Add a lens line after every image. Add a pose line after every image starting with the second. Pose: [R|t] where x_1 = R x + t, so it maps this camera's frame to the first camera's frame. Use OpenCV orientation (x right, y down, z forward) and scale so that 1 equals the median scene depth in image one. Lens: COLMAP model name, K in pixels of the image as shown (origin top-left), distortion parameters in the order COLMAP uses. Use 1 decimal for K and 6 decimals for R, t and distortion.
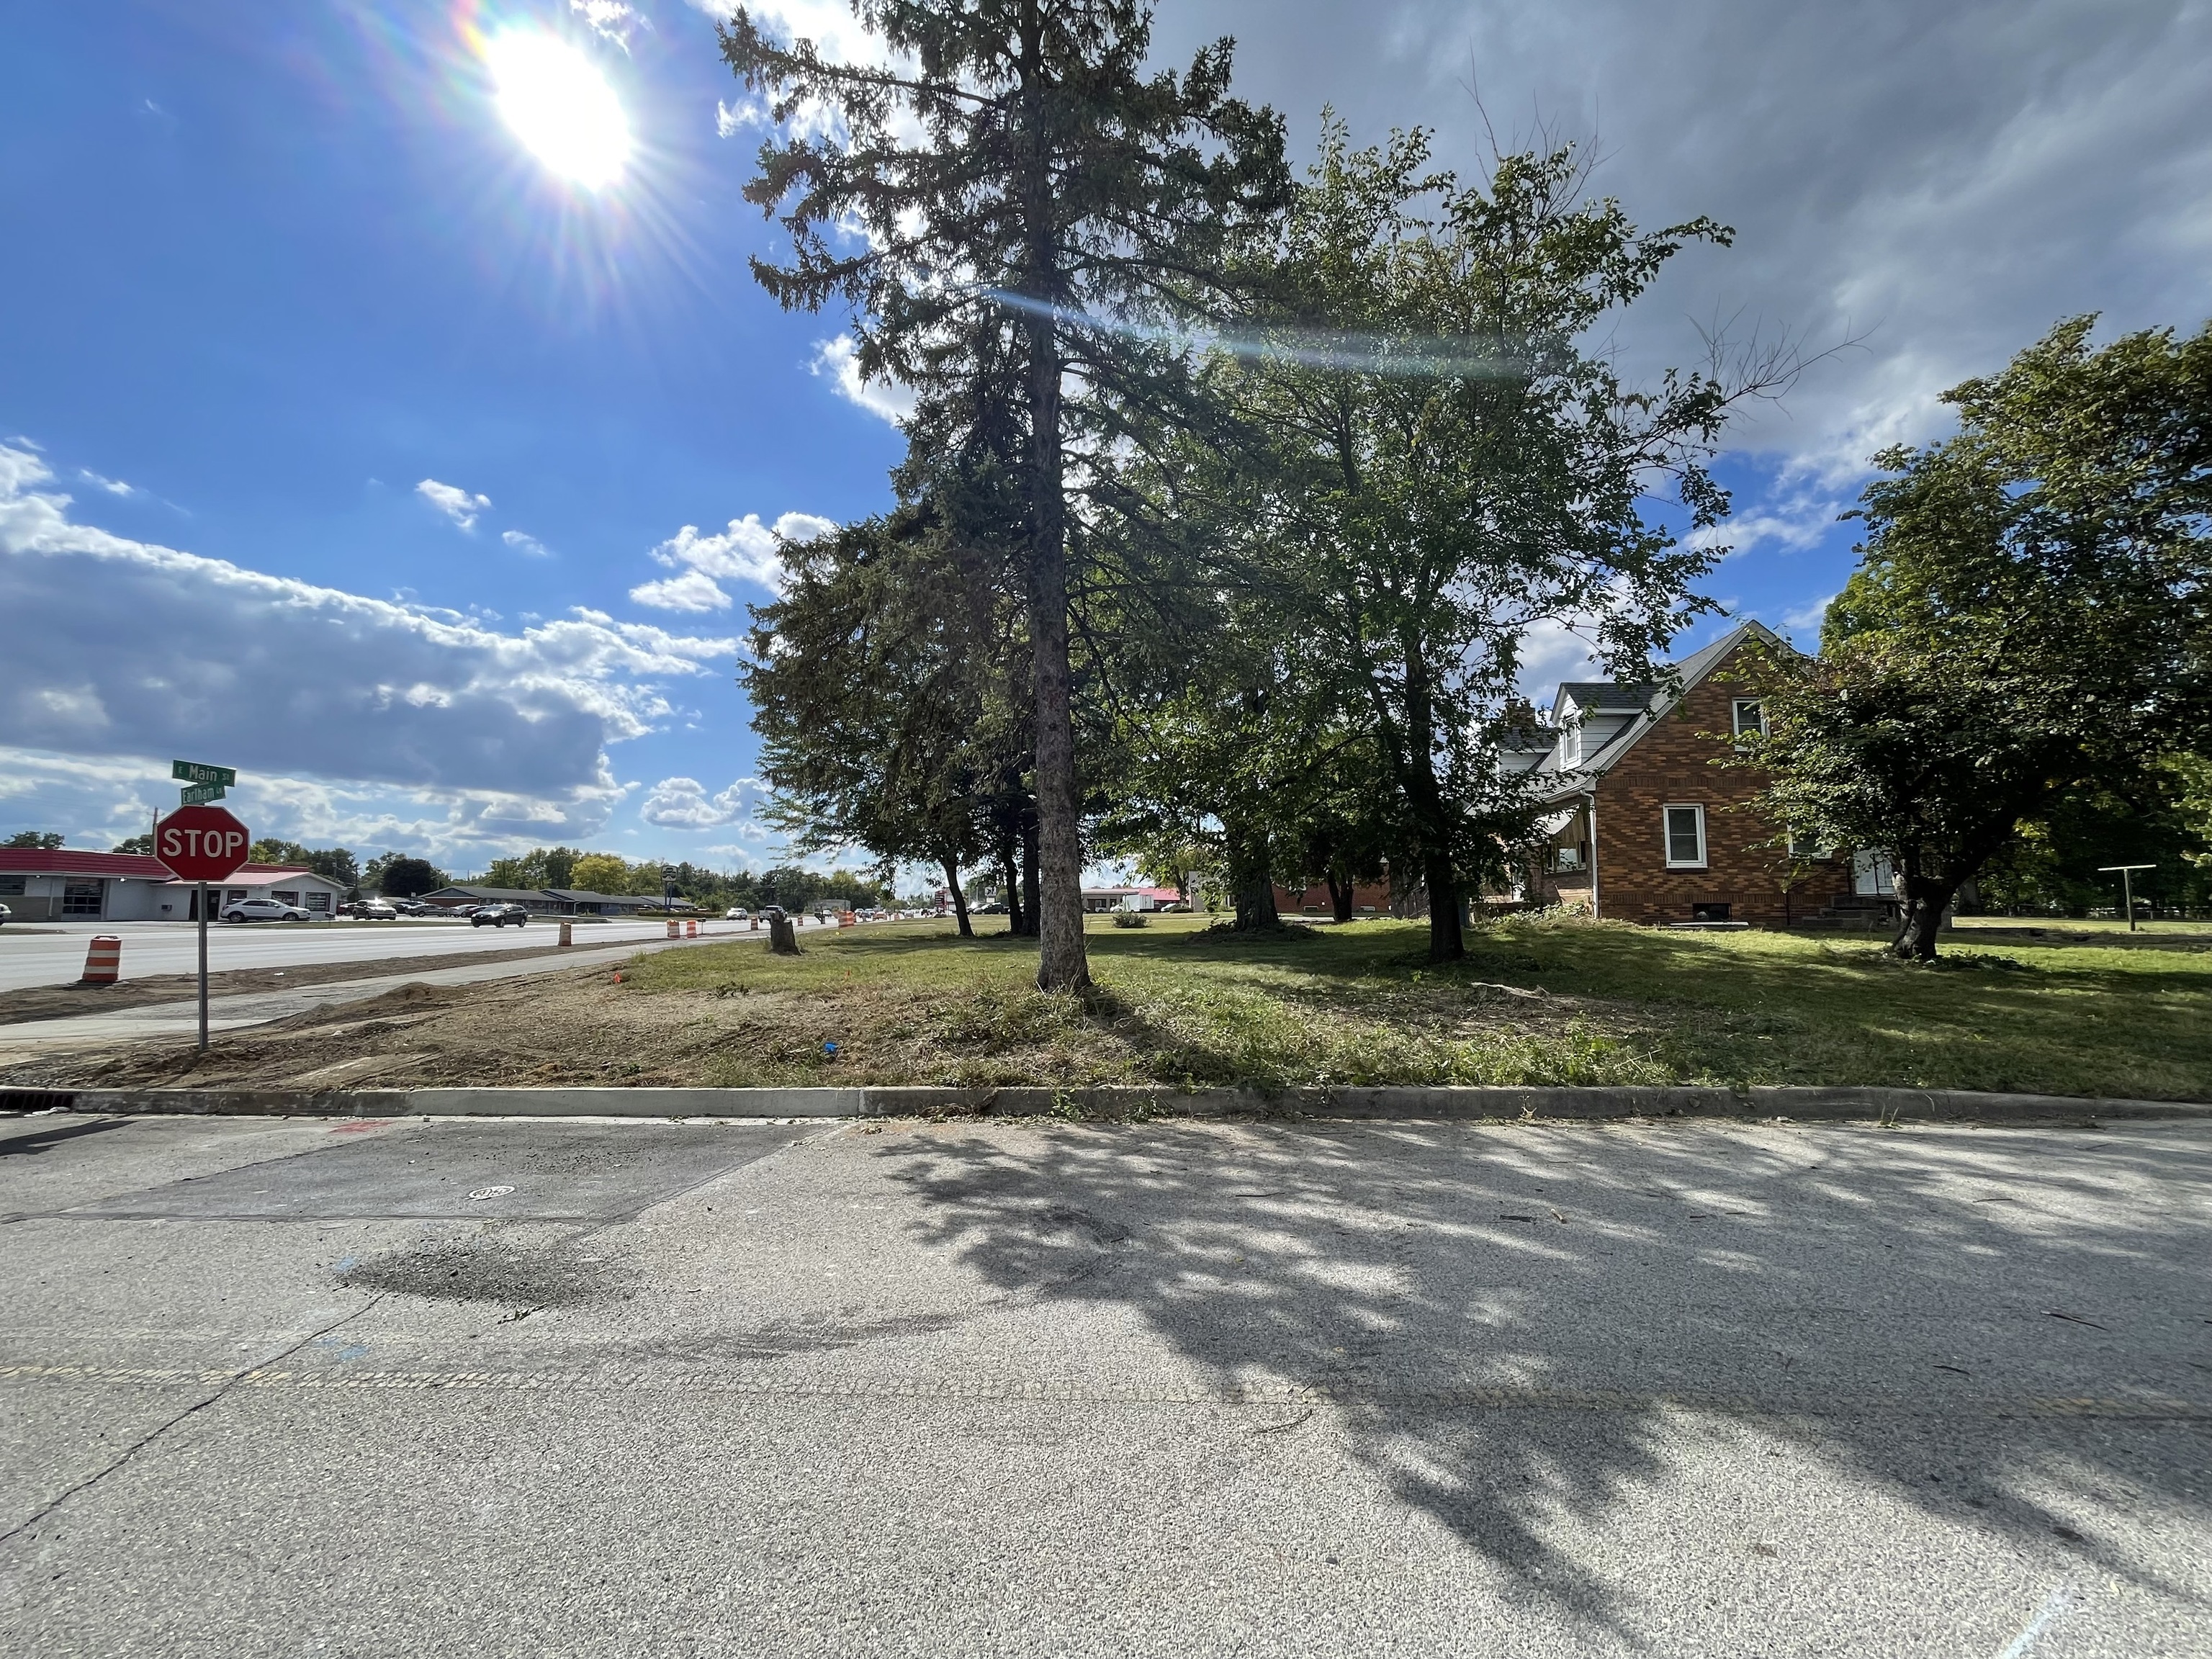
lens RADIAL K [[893.0, 0, 1096.8], [0, 893.0, 837.7], [0, 0, 1]] dist [-0.000125, -0.000153]
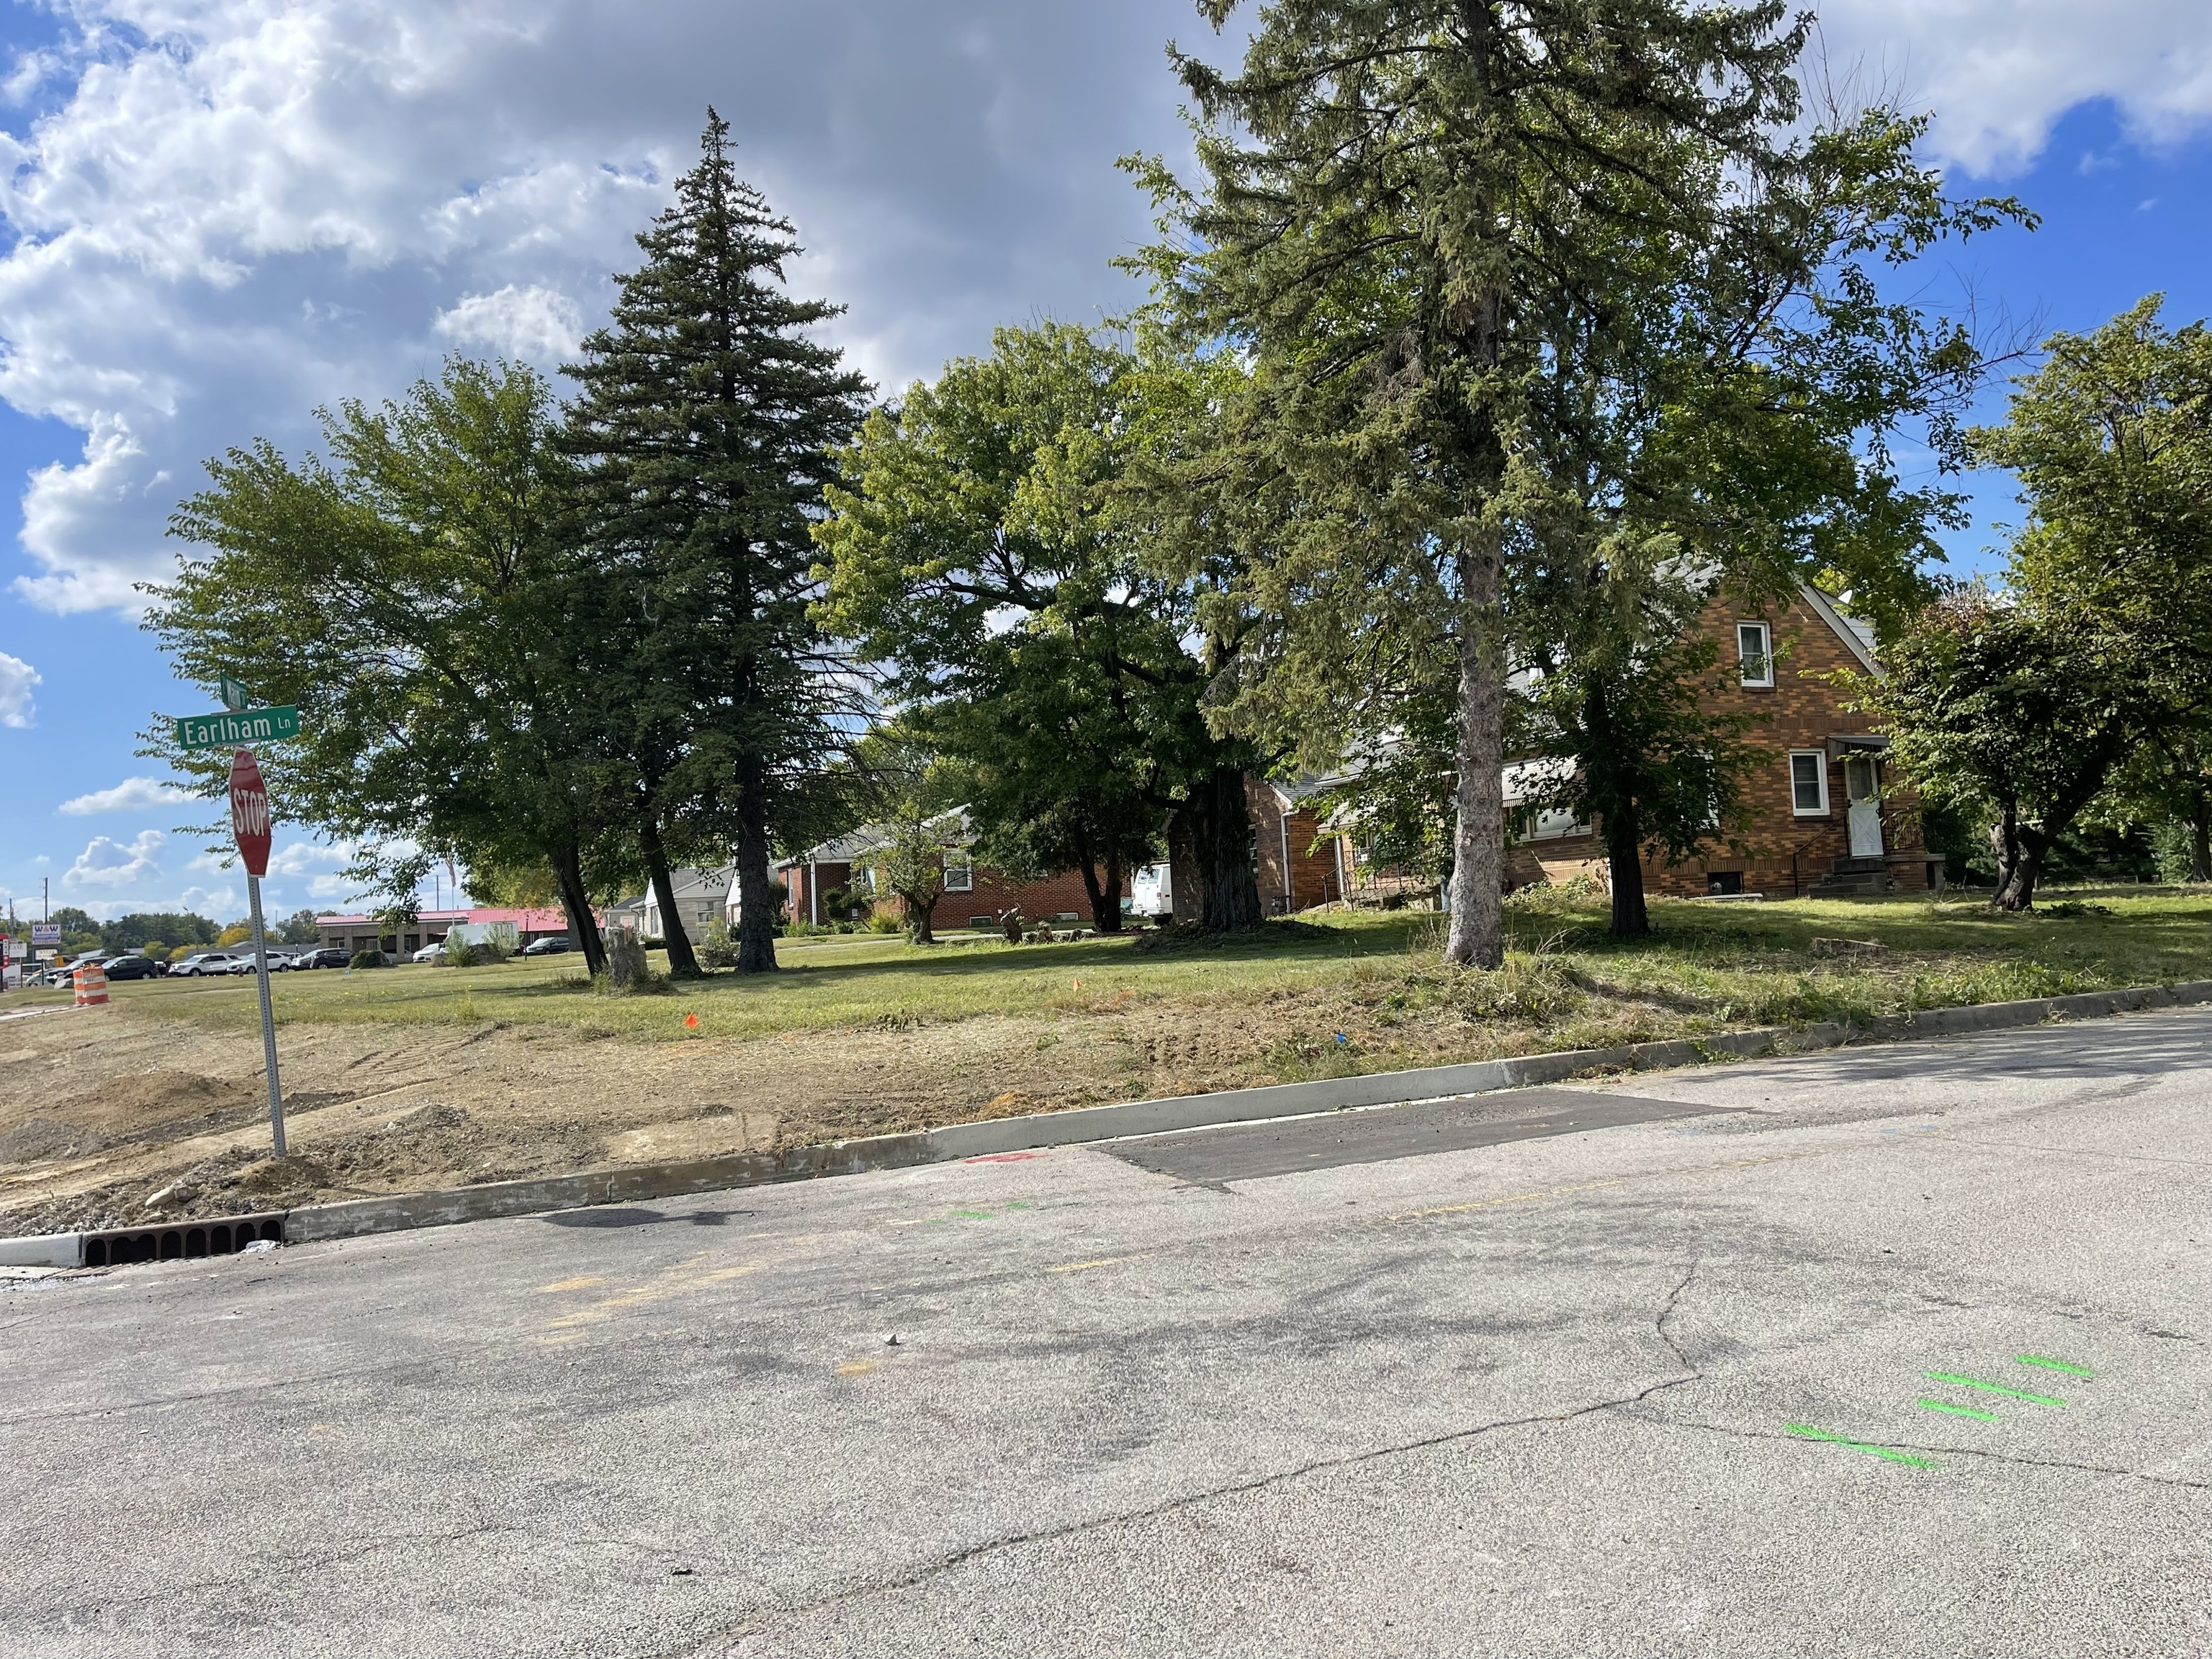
lens RADIAL K [[1689.9, 0, 1127.7], [0, 1689.9, 836.7], [0, 0, 1]] dist [0.061674, -0.091041]
pose [[0.890625, -0.019296, 0.454329, -0.517740], [0.011492, 0.999735, 0.019931, 0.003159], [-0.454593, -0.012530, 0.890611, -0.144479]]
